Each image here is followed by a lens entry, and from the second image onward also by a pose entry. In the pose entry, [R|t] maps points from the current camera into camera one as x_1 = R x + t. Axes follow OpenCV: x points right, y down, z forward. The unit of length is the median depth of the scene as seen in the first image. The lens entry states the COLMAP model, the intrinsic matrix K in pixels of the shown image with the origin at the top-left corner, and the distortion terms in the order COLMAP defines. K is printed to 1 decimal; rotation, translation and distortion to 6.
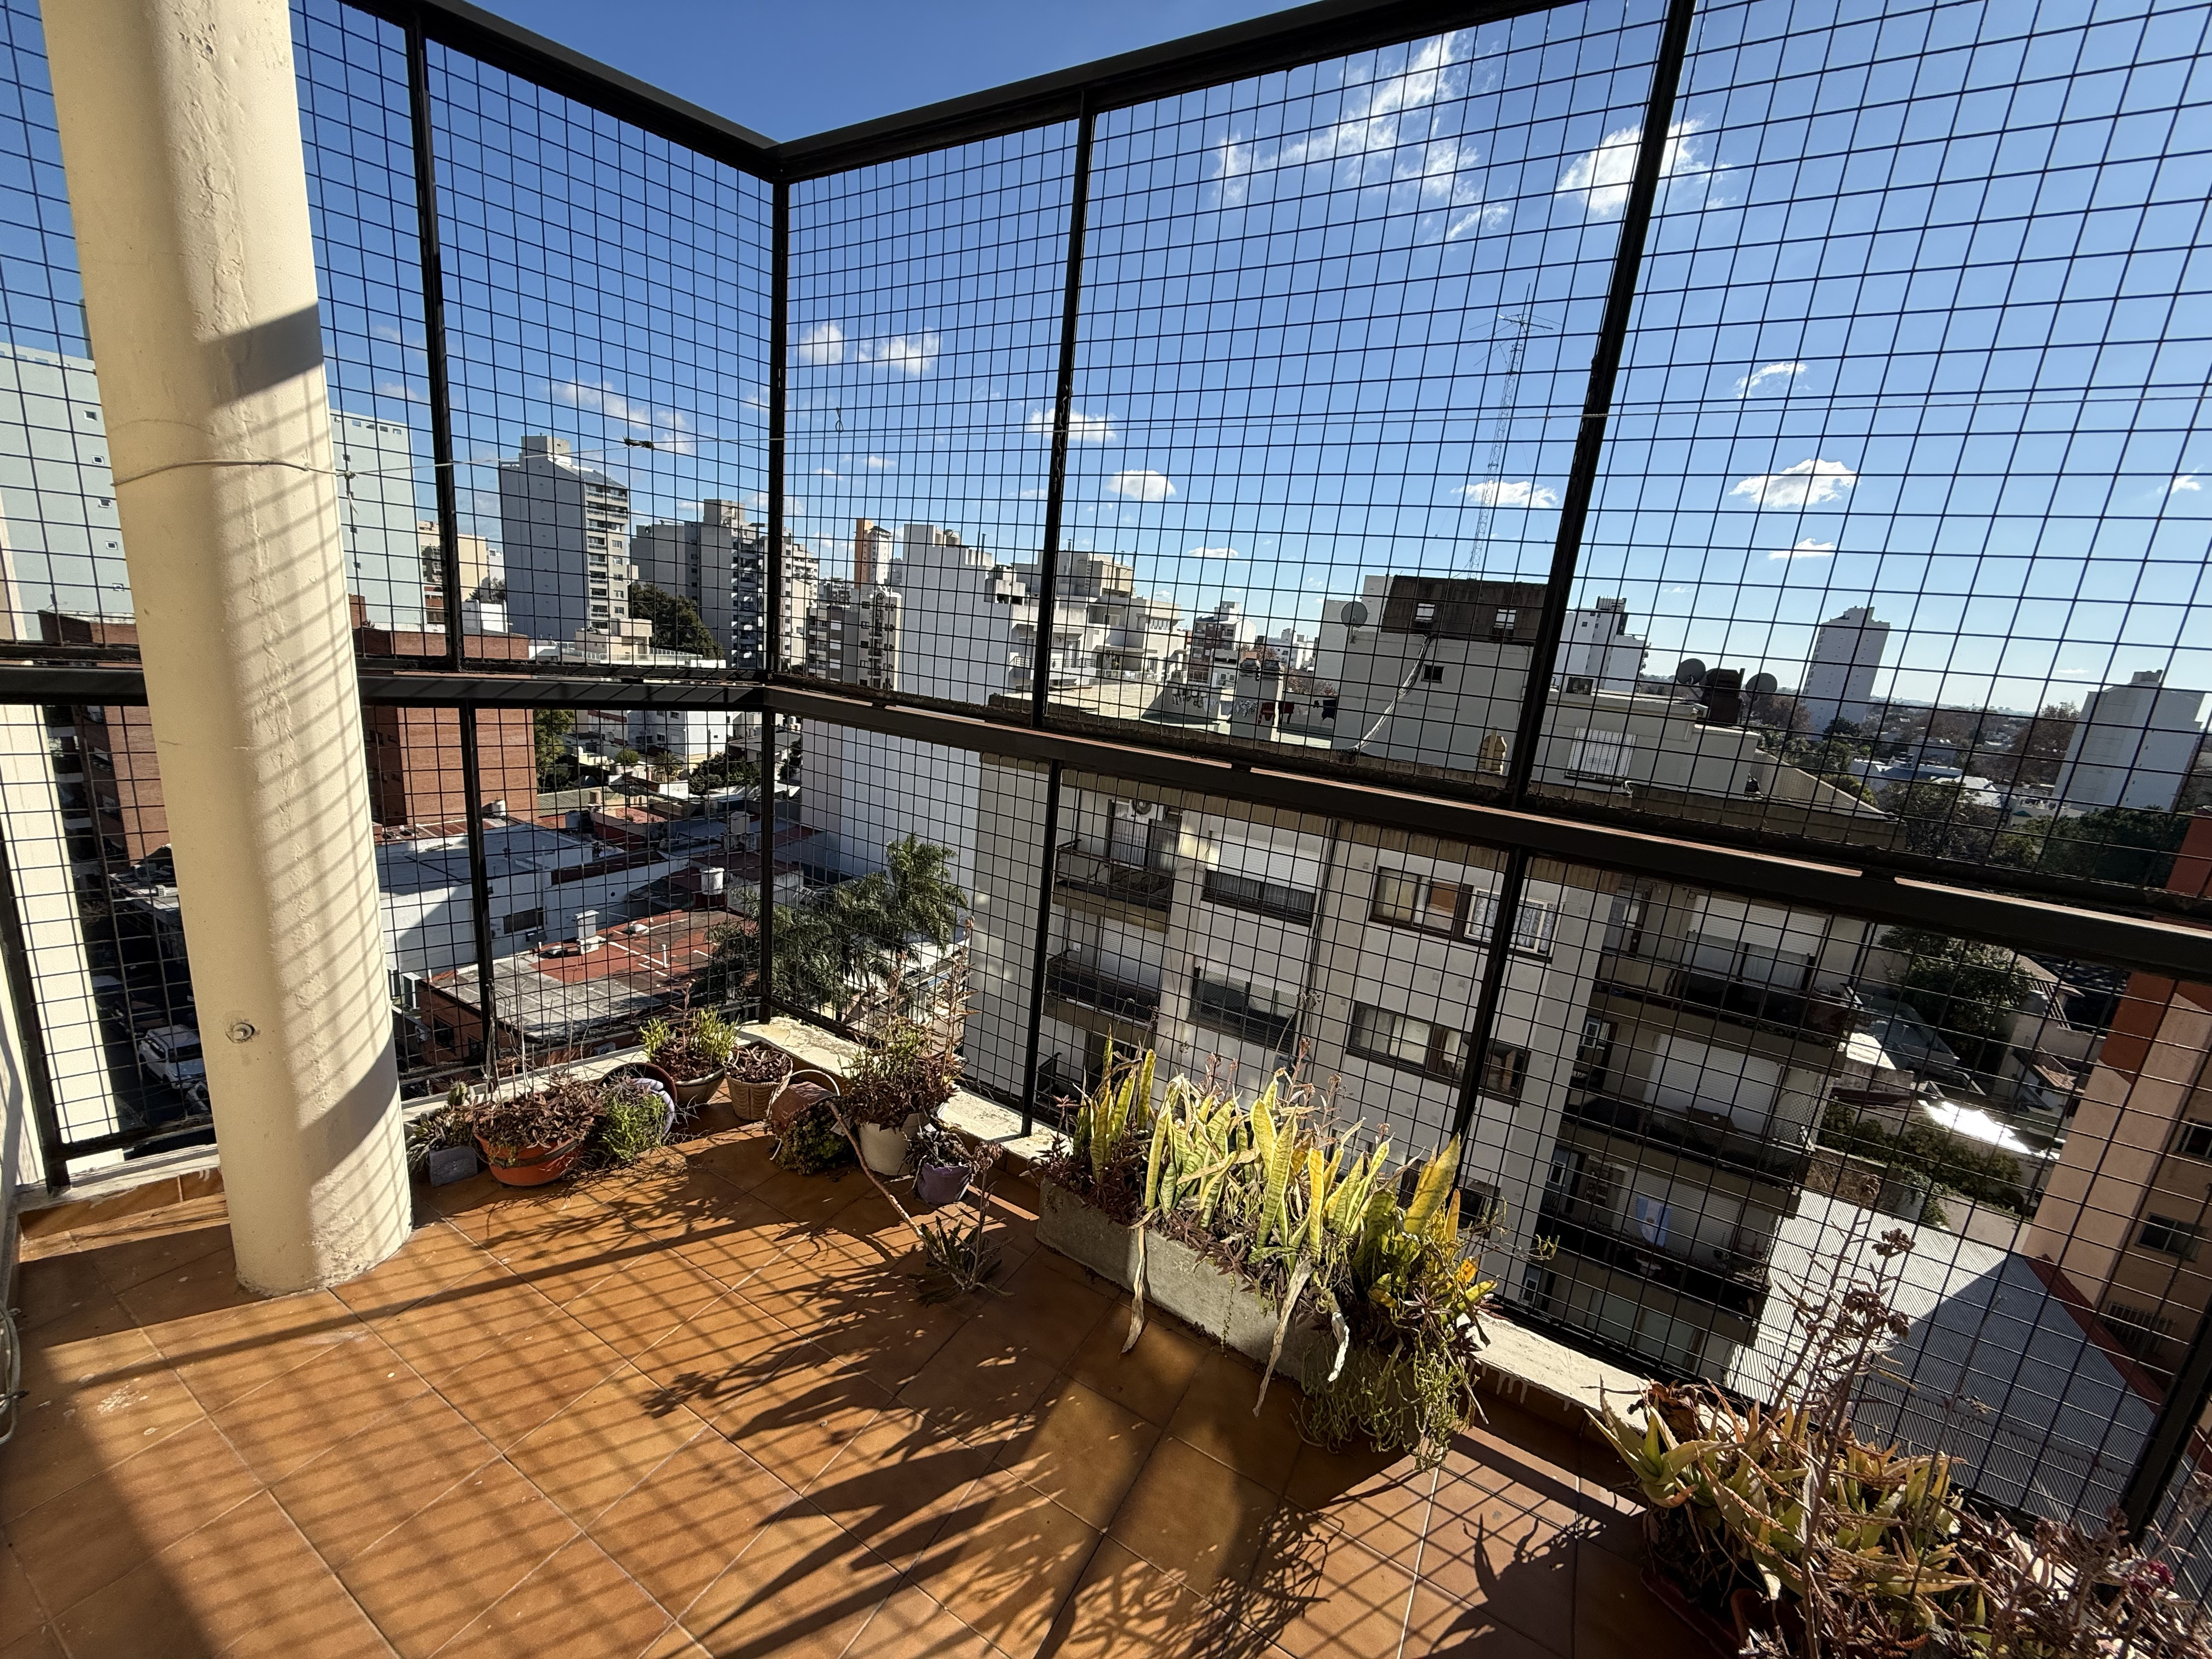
lens RADIAL K [[878.6, 0, 1093.0], [0, 878.6, 824.9], [0, 0, 1]] dist [-0.000474, 0.000319]
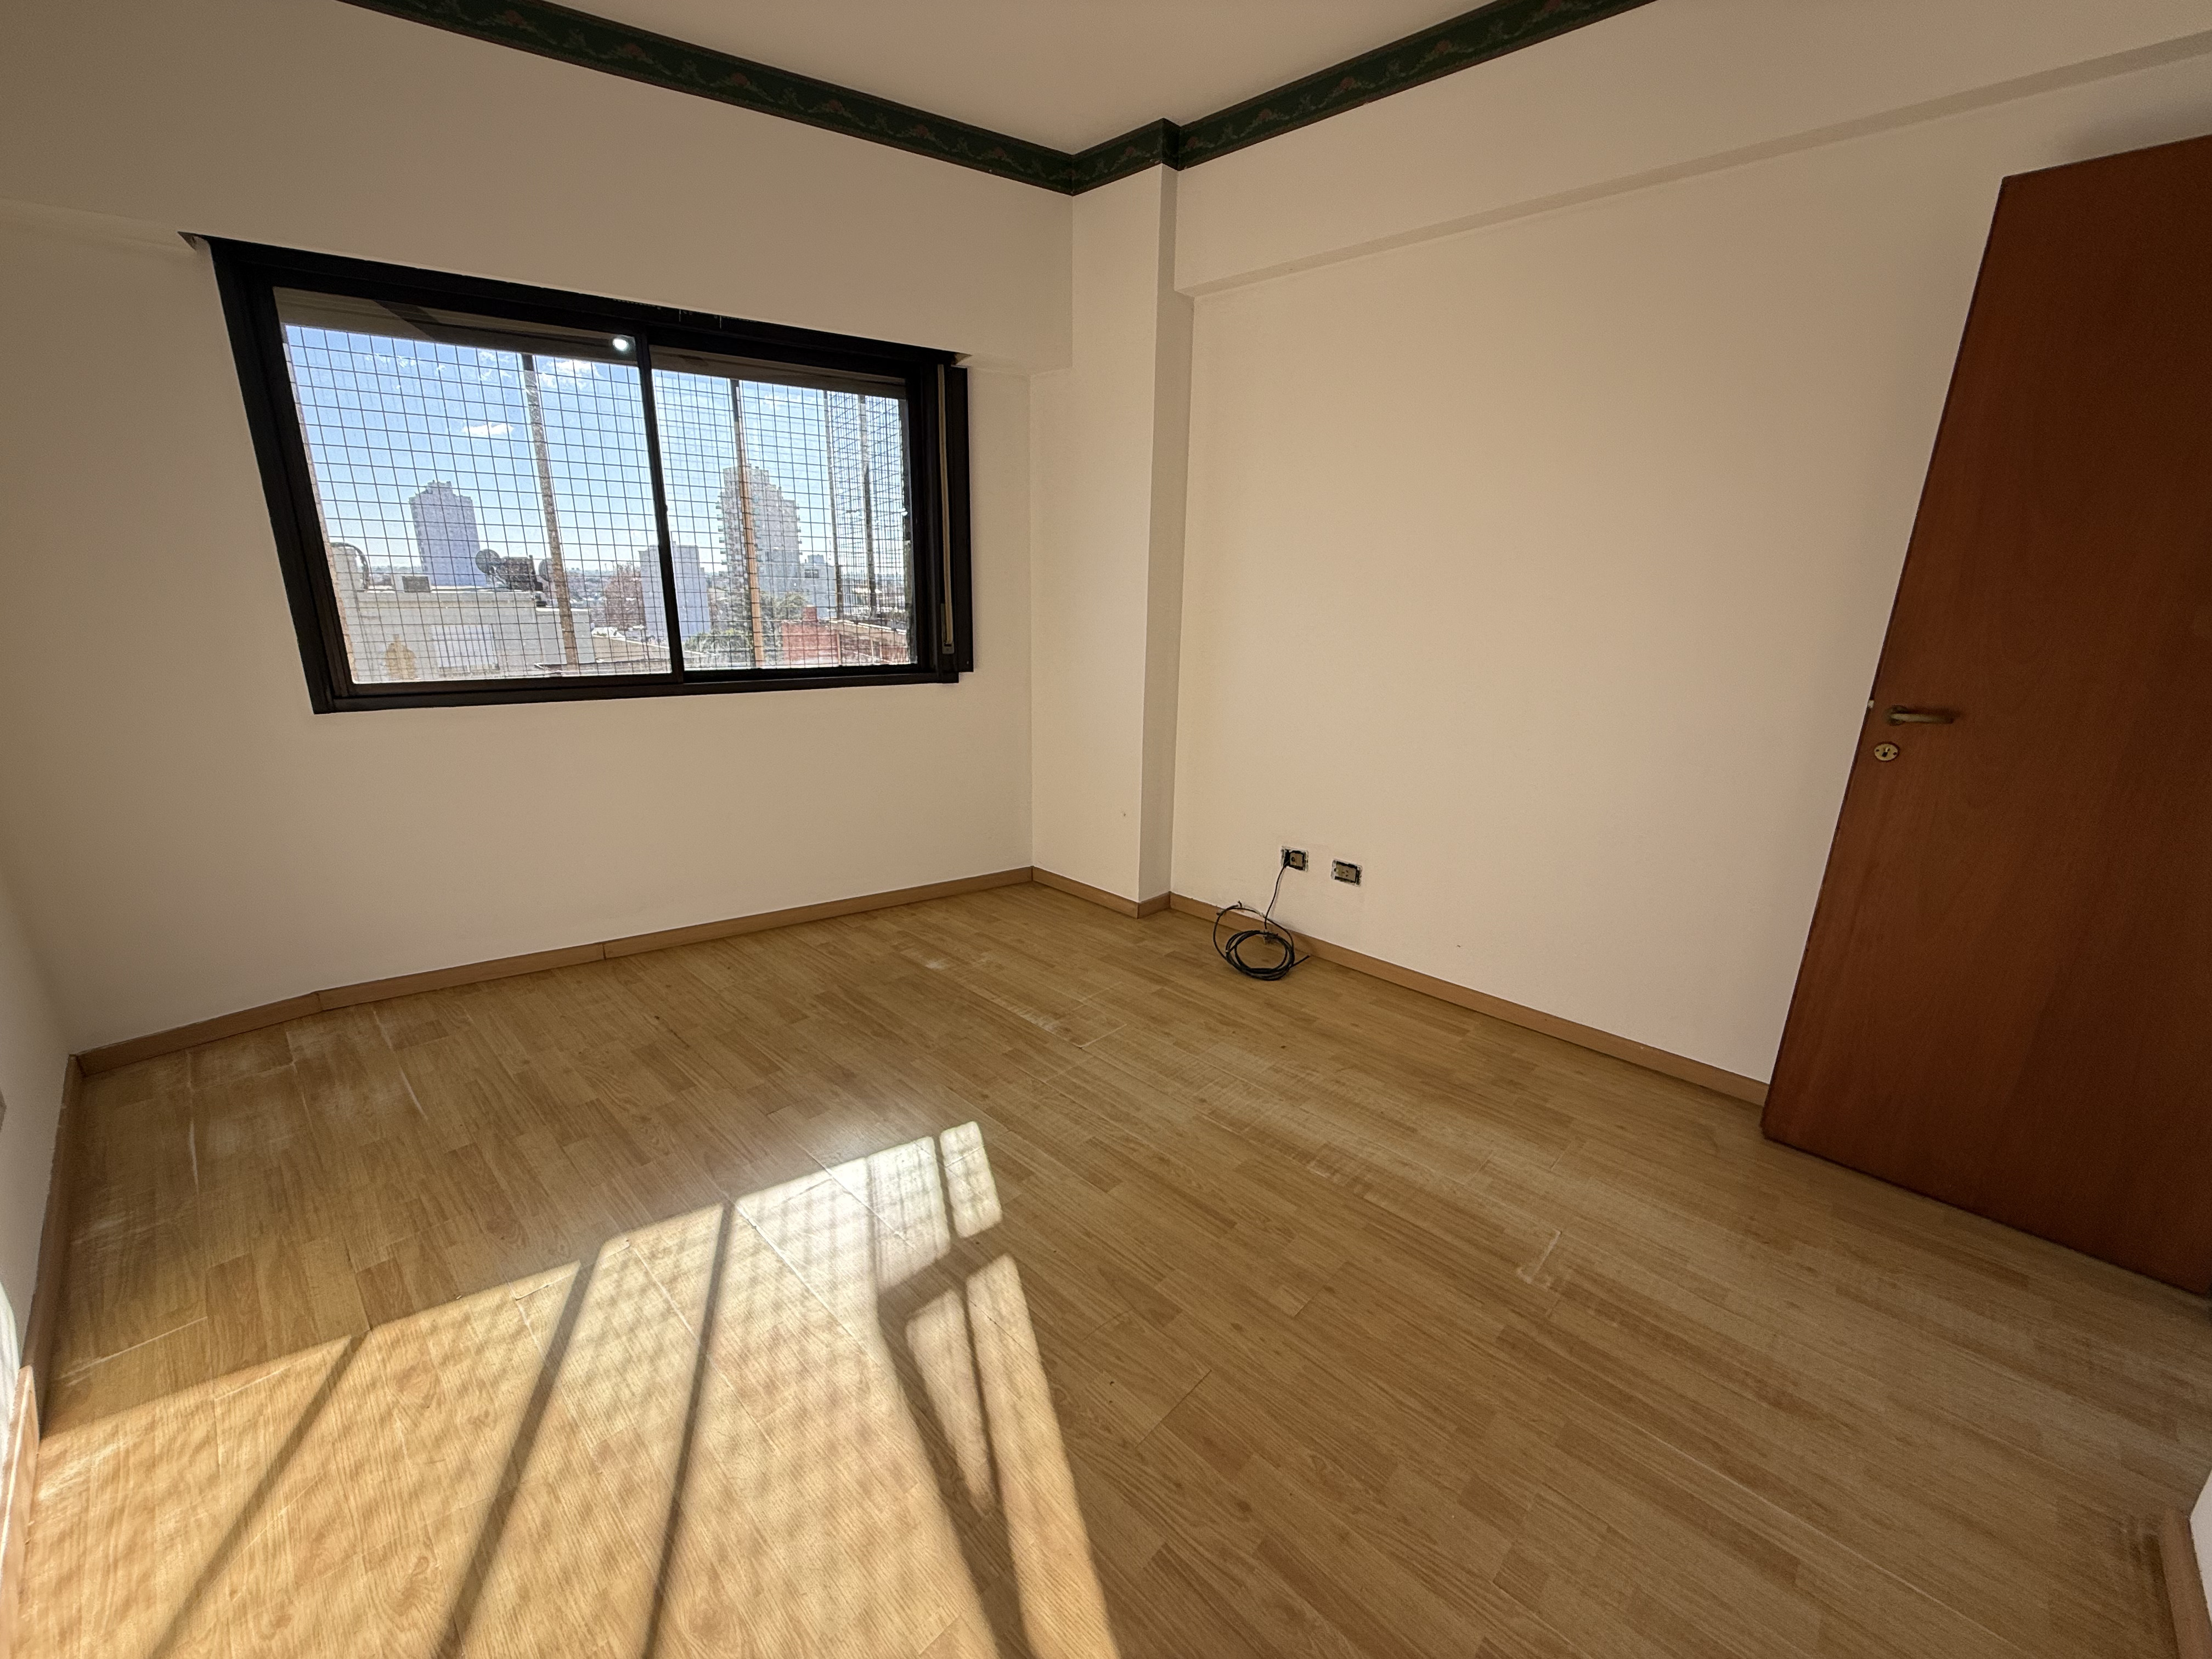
lens RADIAL K [[878.6, 0, 1099.0], [0, 878.6, 828.9], [0, 0, 1]] dist [-0.000474, 0.000319]
pose [[0.246593, -0.352331, 0.902804, -2.287419], [0.227531, 0.926581, 0.299462, -0.185223], [-0.942030, 0.131571, 0.308655, -0.152225]]
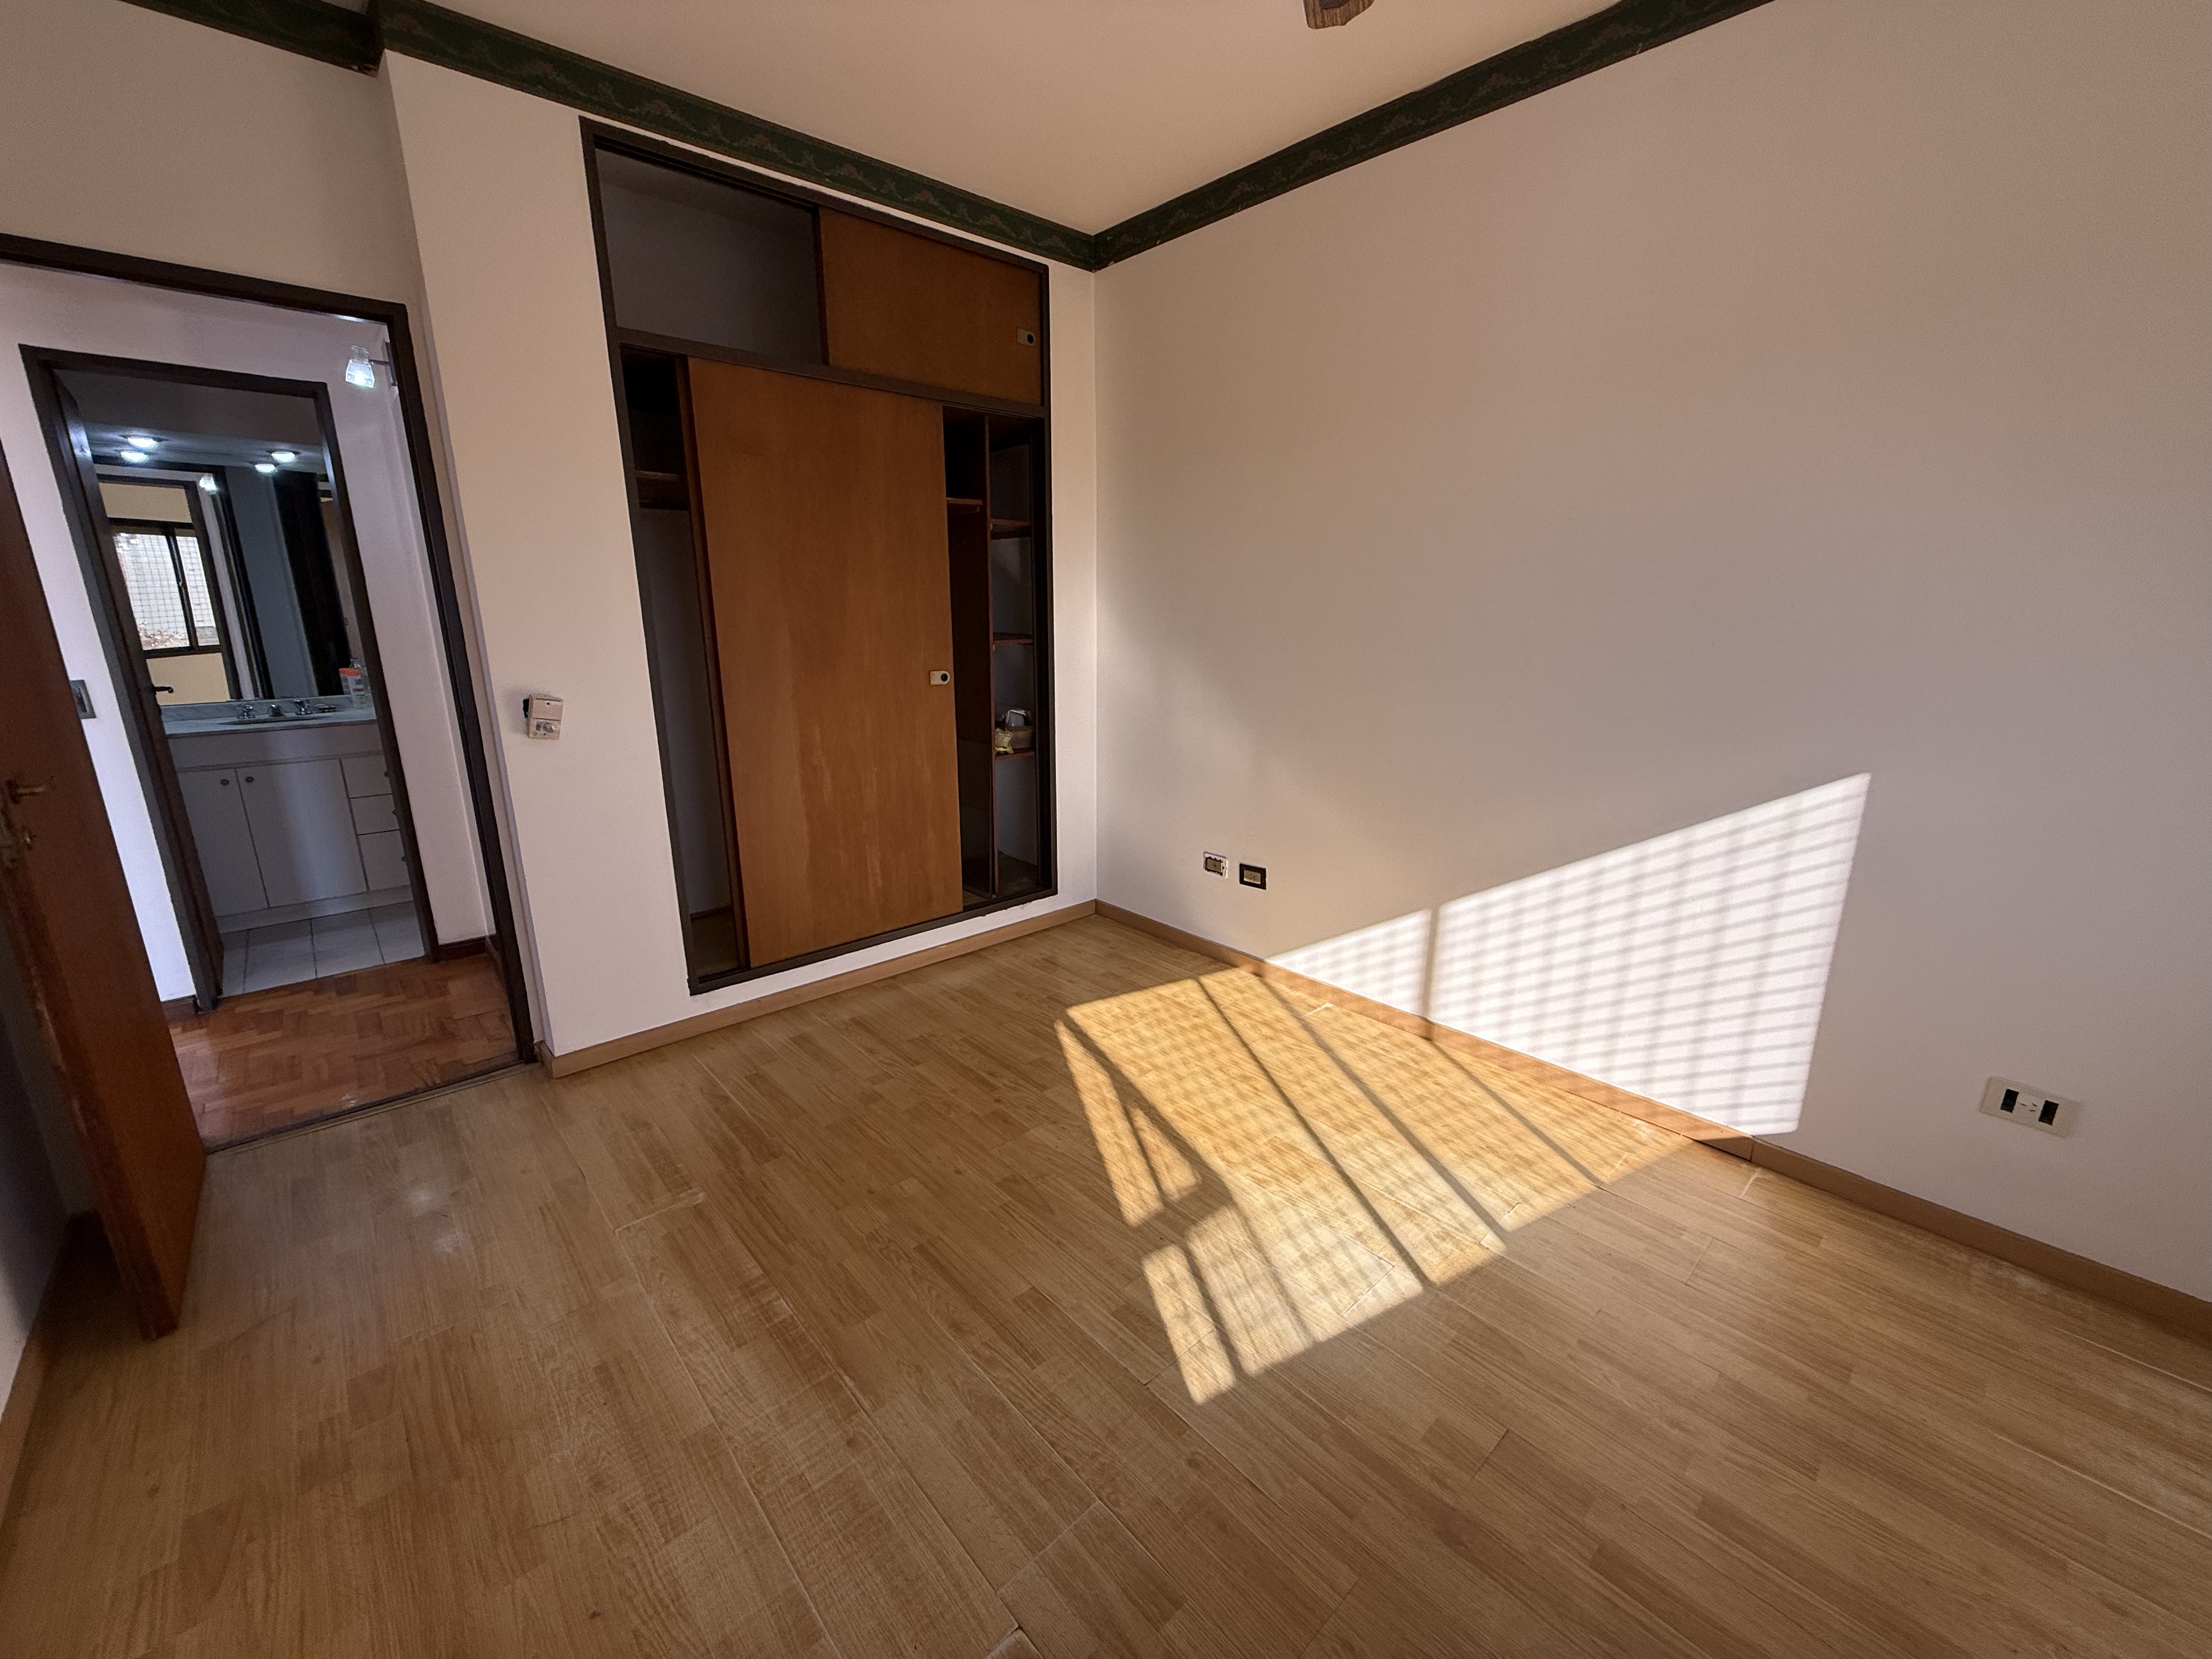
lens RADIAL K [[878.6, 0, 1099.2], [0, 878.6, 829.7], [0, 0, 1]] dist [-0.000474, 0.000319]
pose [[-0.309172, 0.146068, -0.939722, -1.019369], [-0.245209, 0.942478, 0.227171, -0.183861], [0.918850, 0.300664, -0.255571, 0.269583]]
